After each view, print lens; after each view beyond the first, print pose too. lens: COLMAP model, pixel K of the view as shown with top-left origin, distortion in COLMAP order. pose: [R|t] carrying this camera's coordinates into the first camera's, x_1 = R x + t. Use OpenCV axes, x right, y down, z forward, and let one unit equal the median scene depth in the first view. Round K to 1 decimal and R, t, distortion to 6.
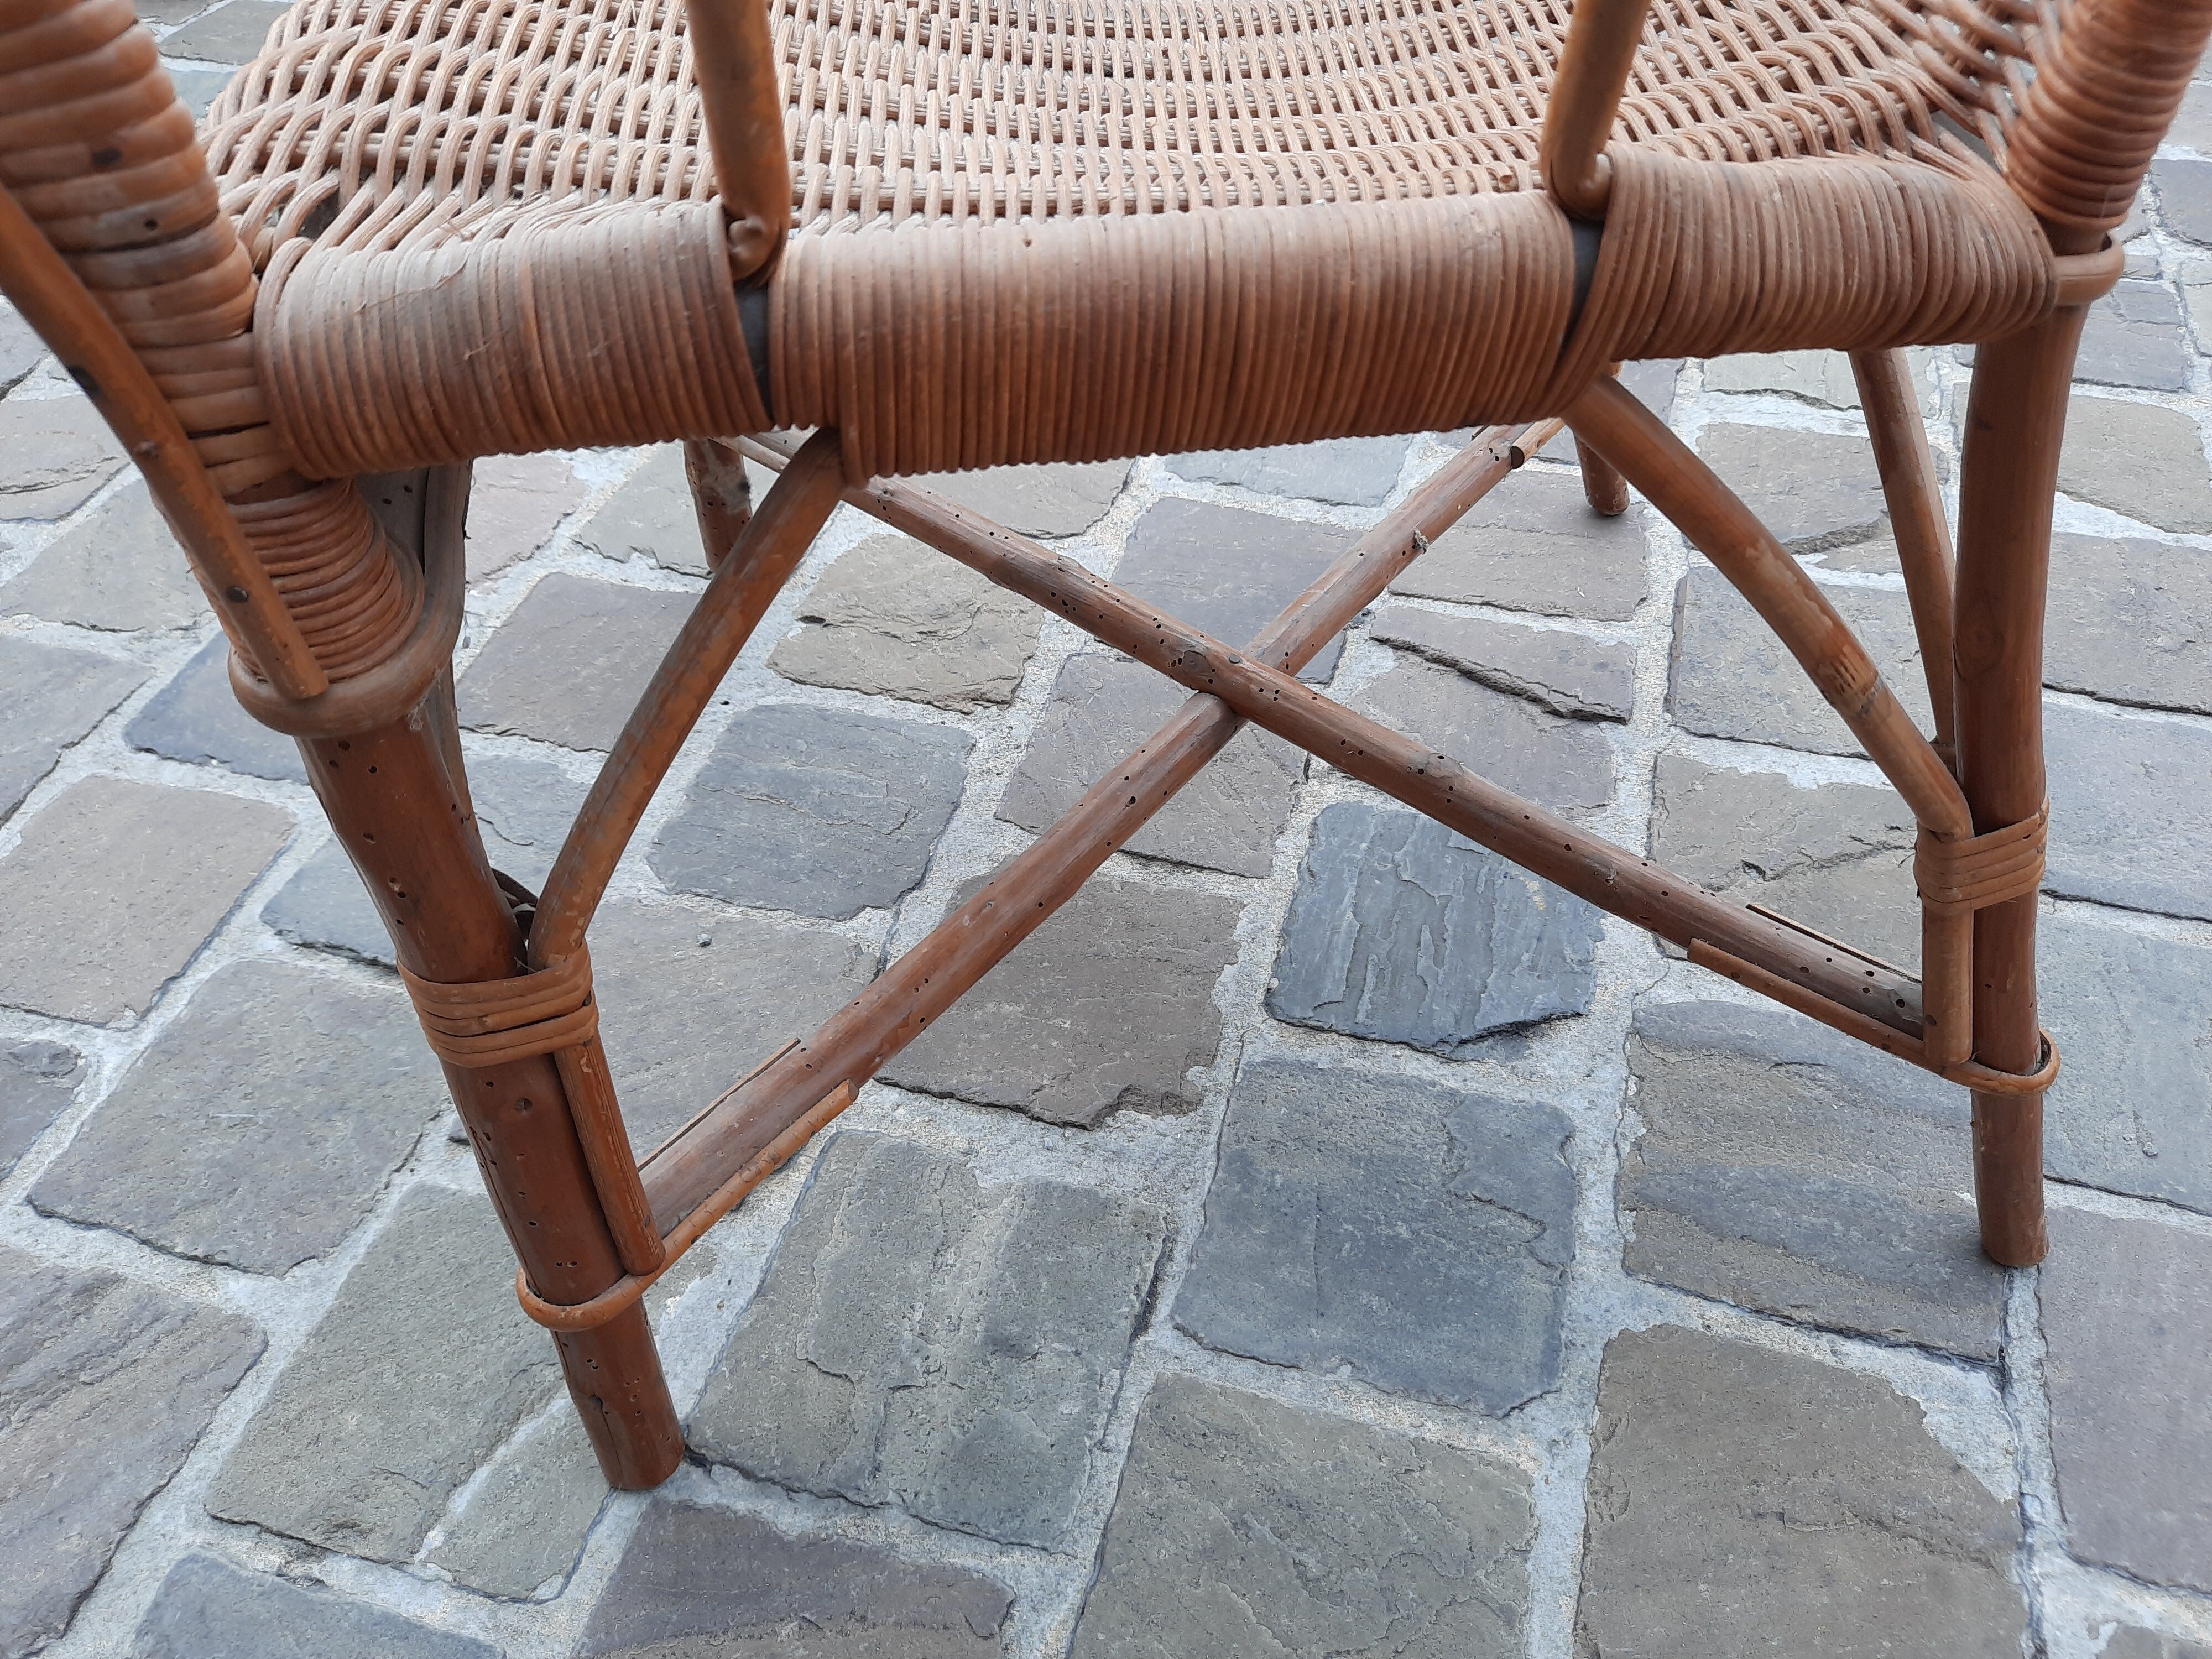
lens RADIAL K [[1594.4, 0, 1145.3], [0, 1594.4, 834.7], [0, 0, 1]] dist [0.037988, -0.027282]
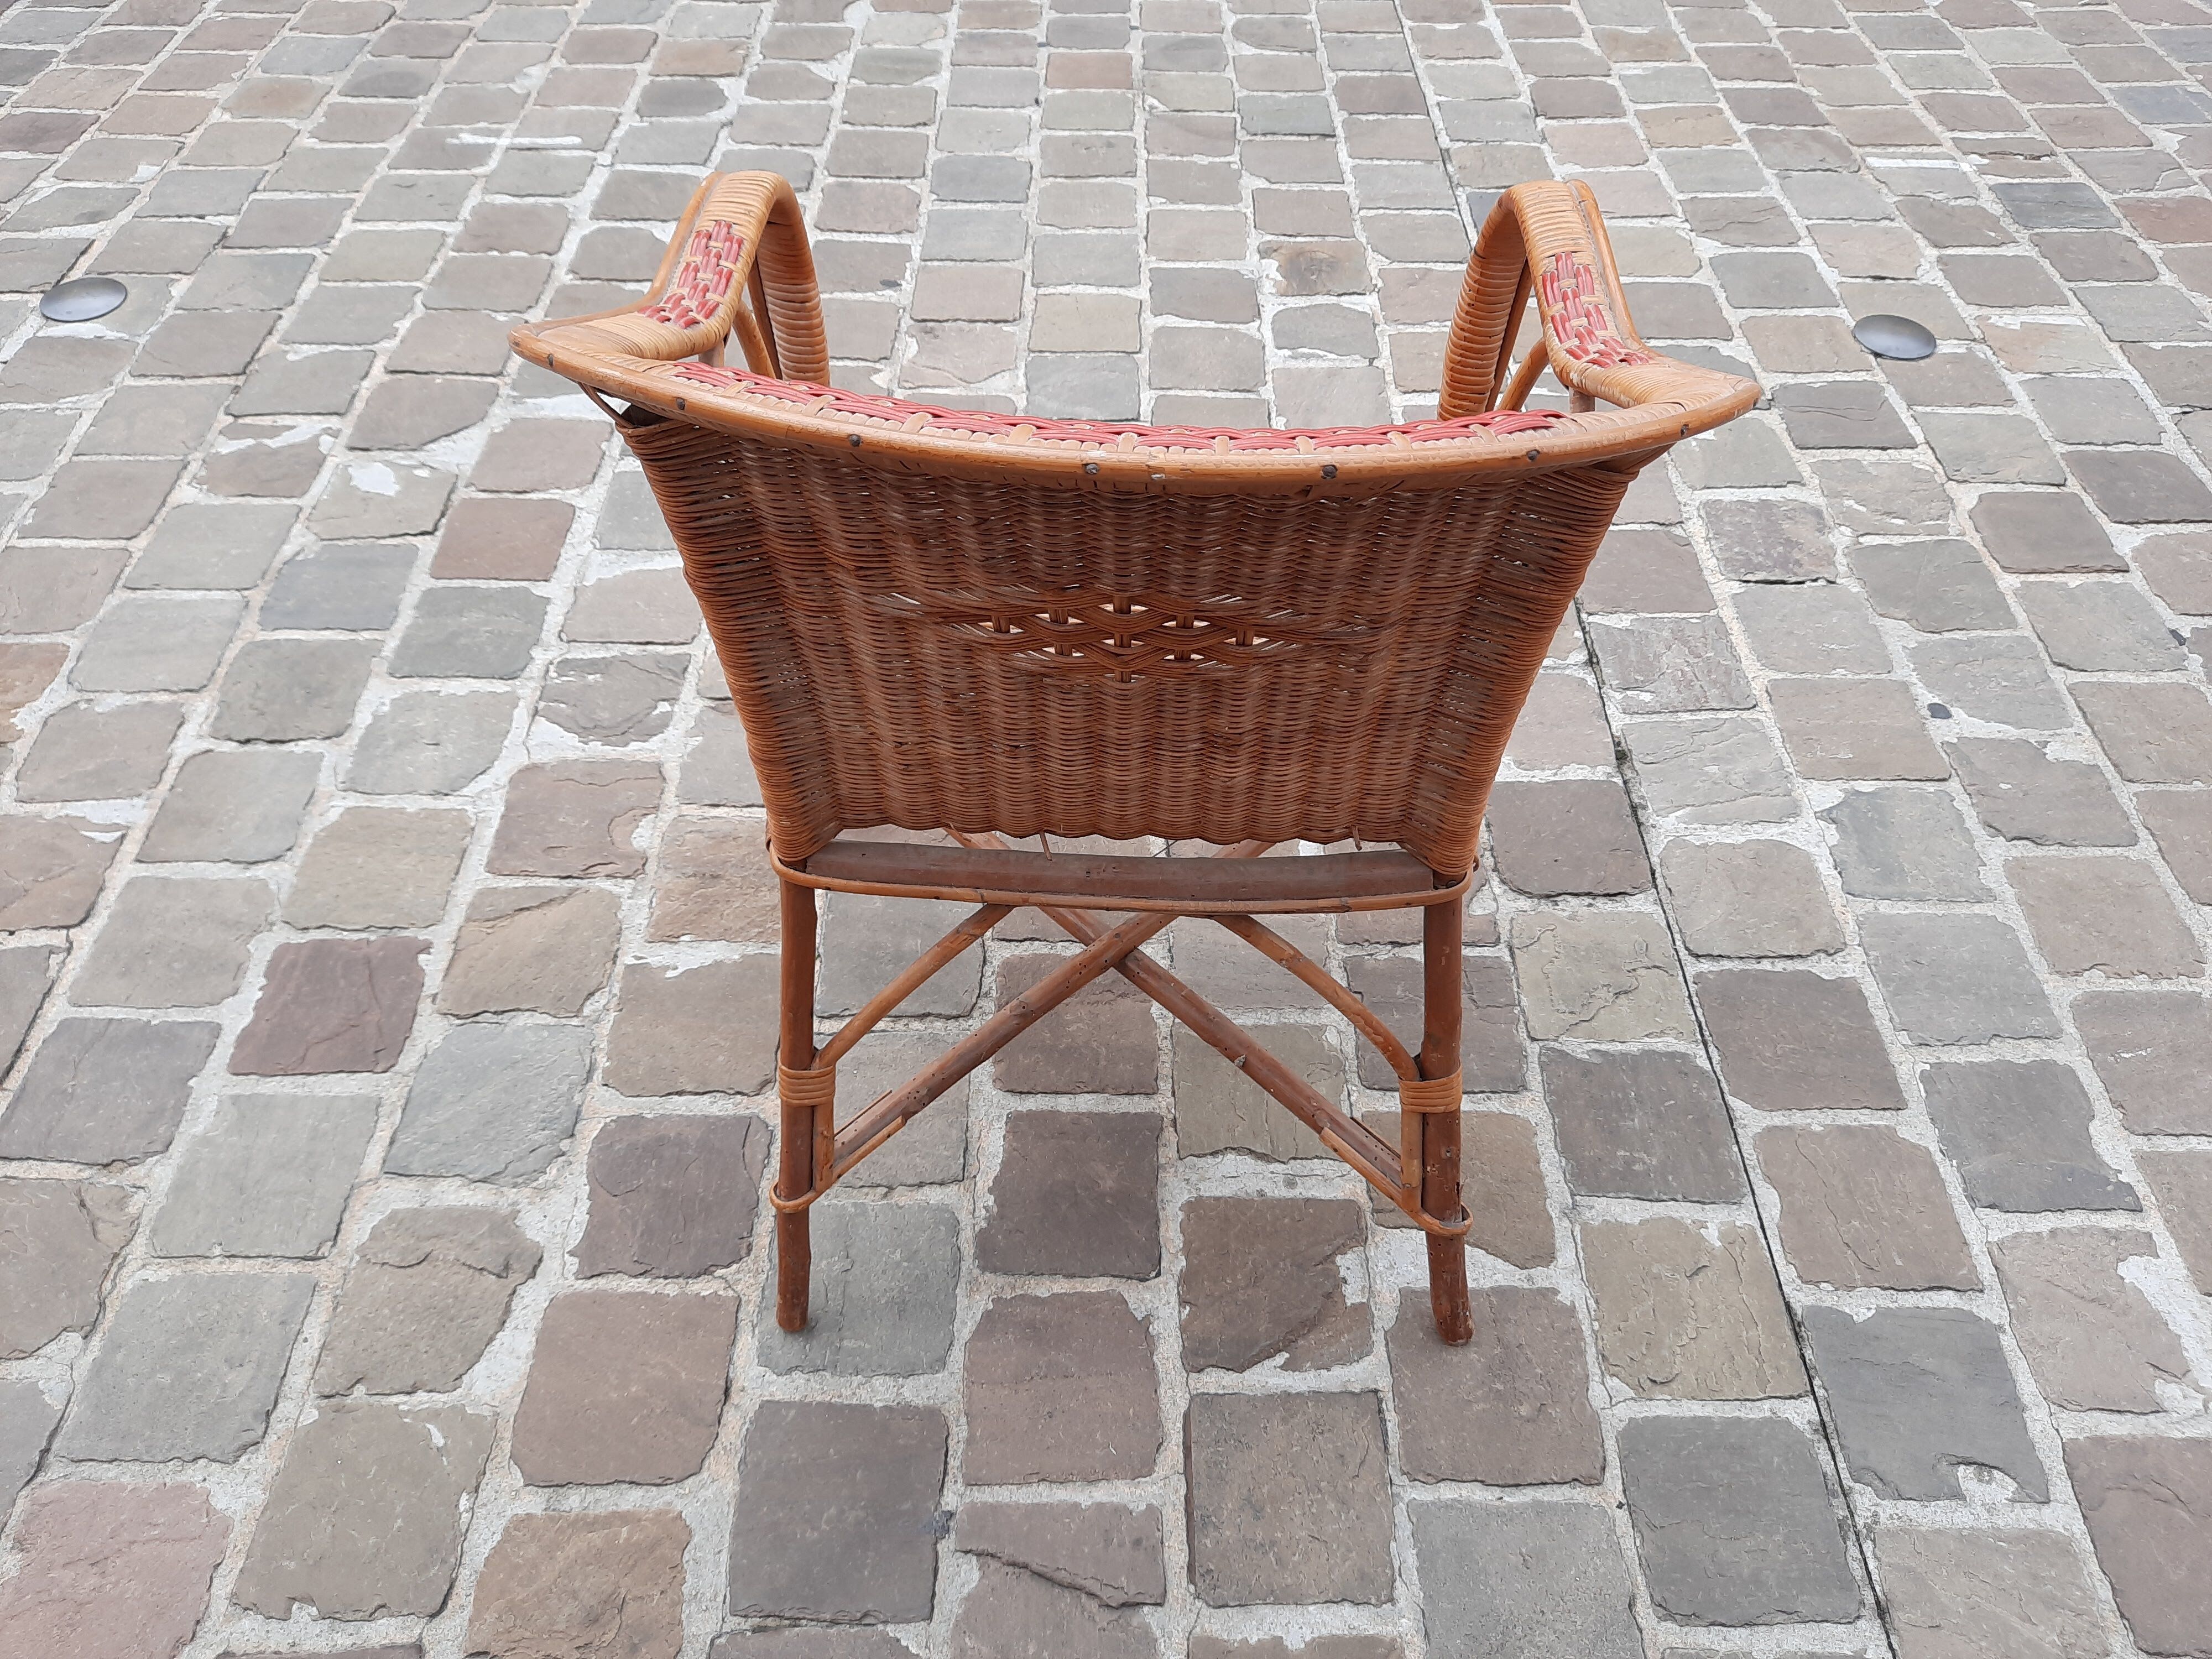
lens RADIAL K [[1594.4, 0, 1134.1], [0, 1594.4, 822.4], [0, 0, 1]] dist [0.037988, -0.027282]
pose [[0.956901, -0.196306, 0.214018, 0.116862], [0.189503, 0.980499, 0.052062, -0.712835], [-0.220064, -0.009261, 0.975441, -0.238957]]
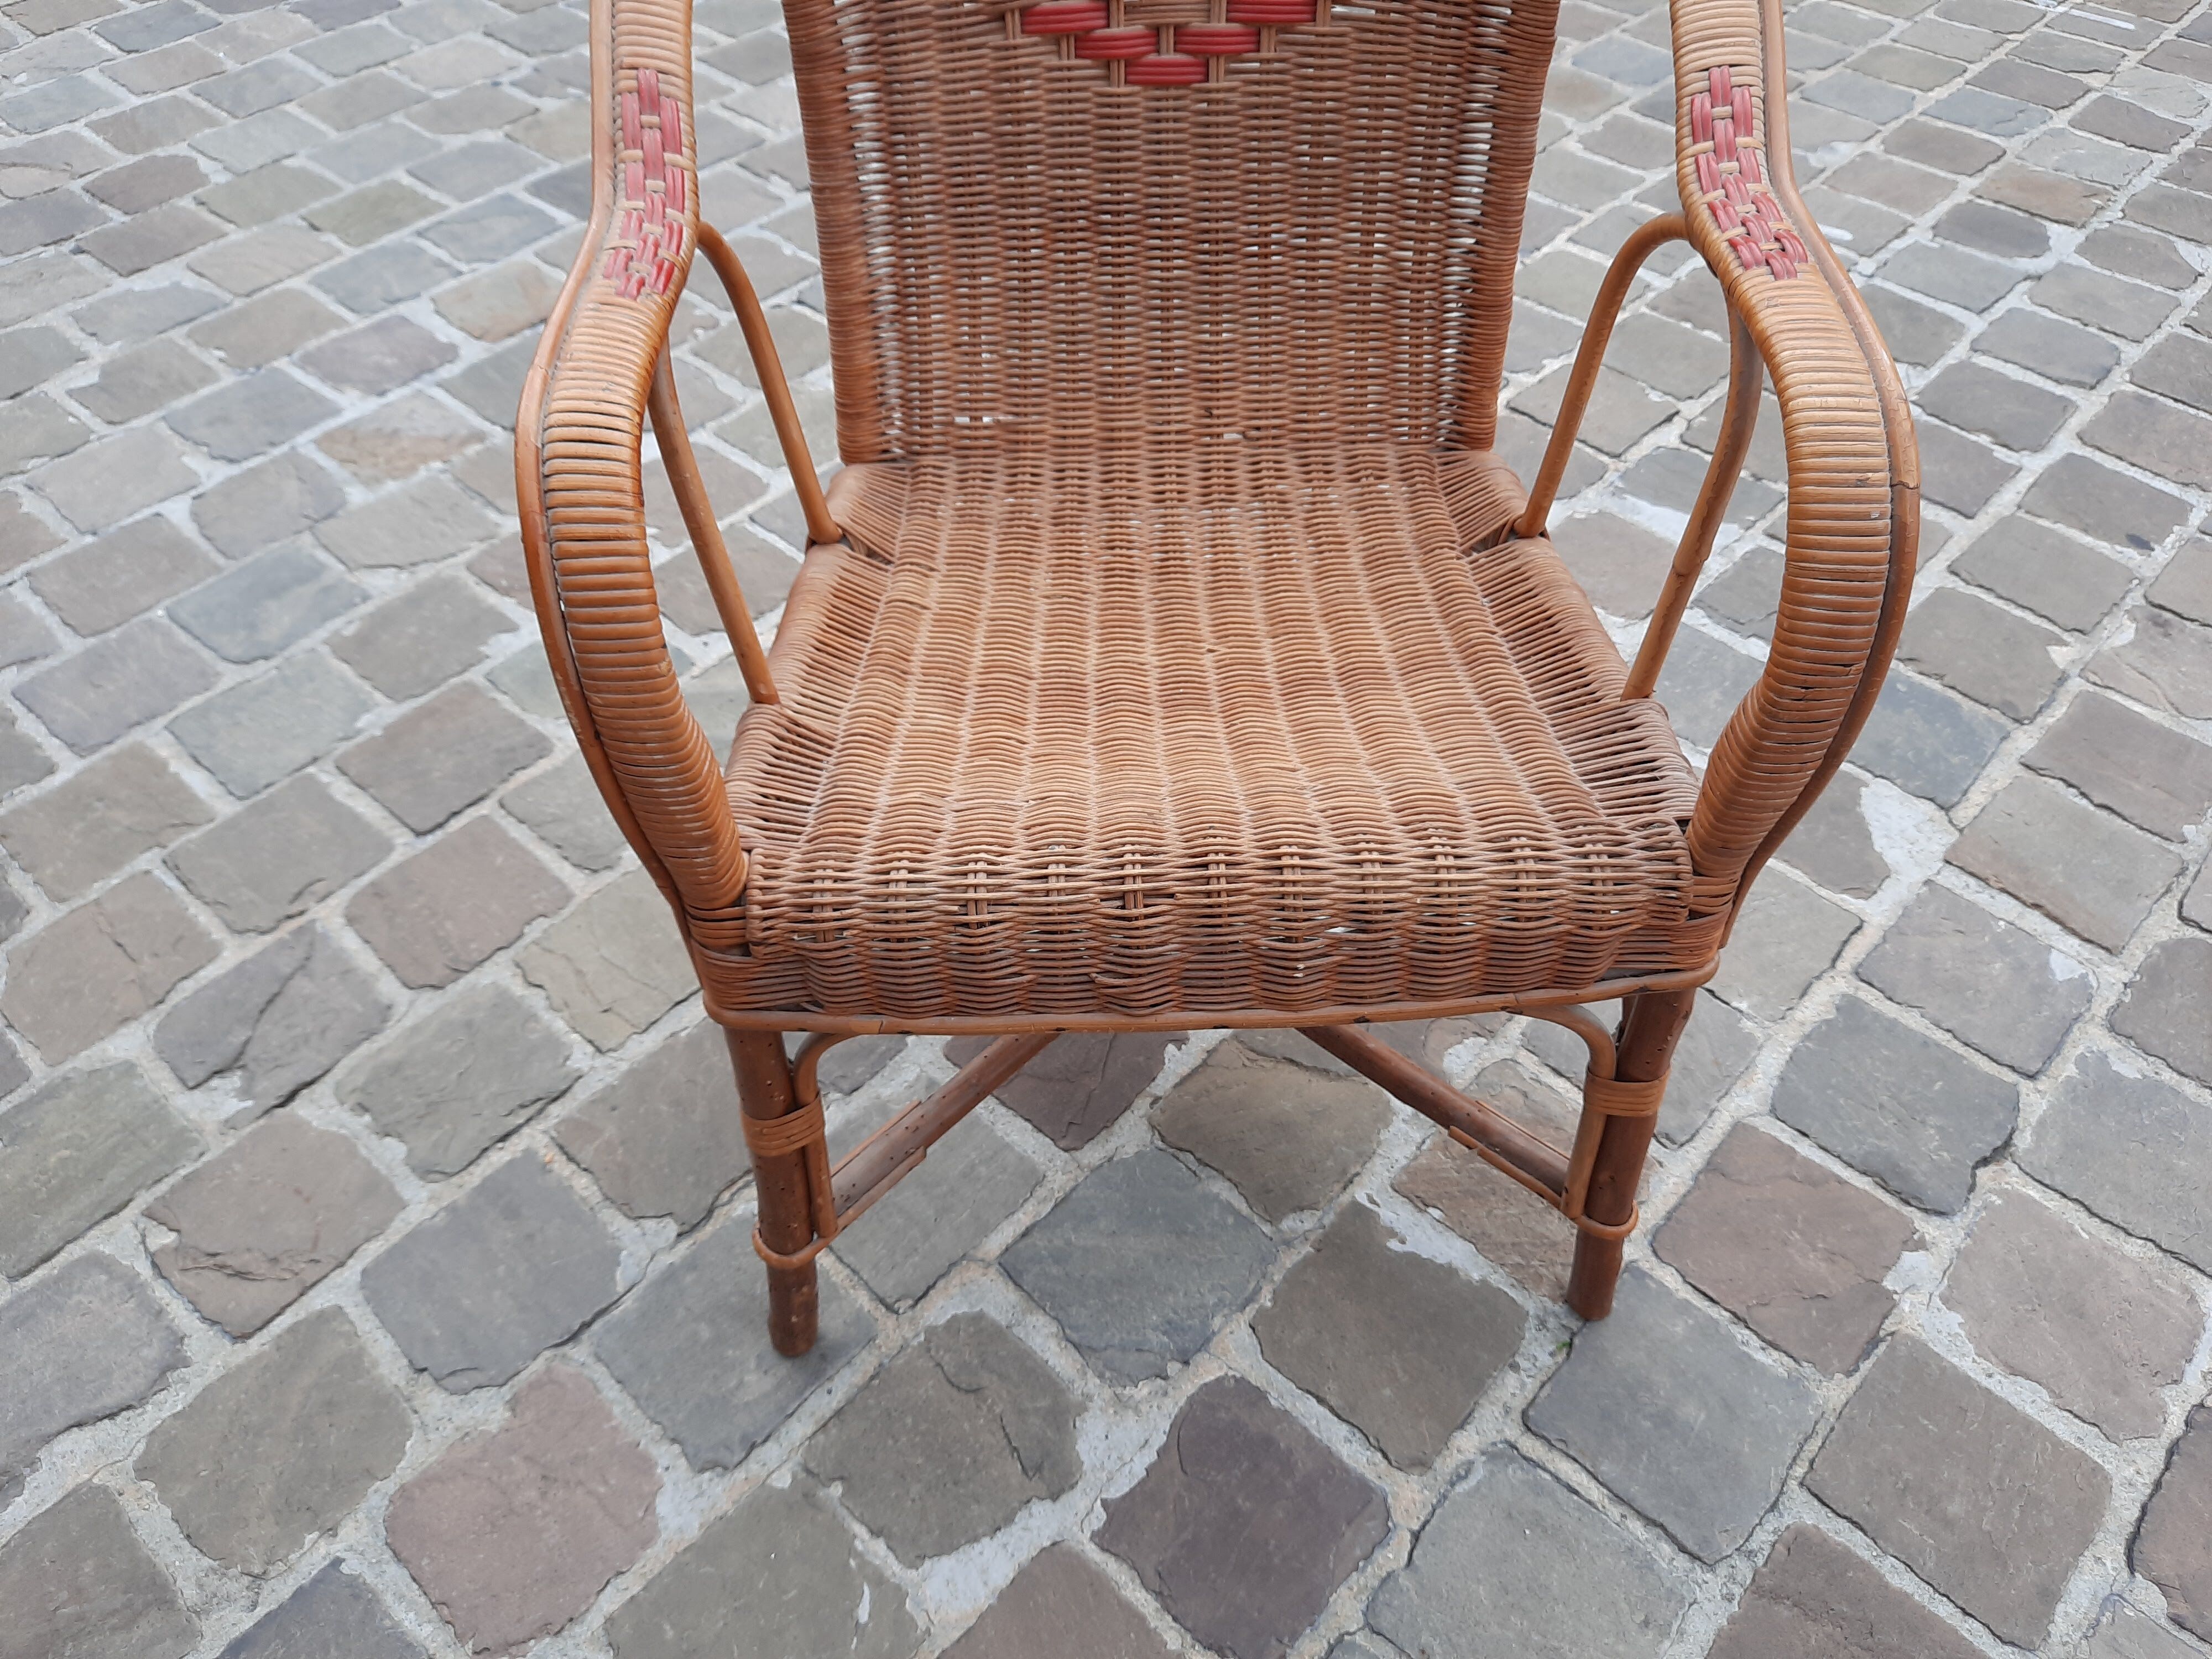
lens RADIAL K [[1594.4, 0, 1127.8], [0, 1594.4, 886.2], [0, 0, 1]] dist [0.037988, -0.027282]
pose [[0.898662, 0.347536, -0.267627, 0.035962], [-0.336999, 0.937577, 0.085918, -0.868026], [0.280781, 0.012979, 0.959684, 0.163934]]
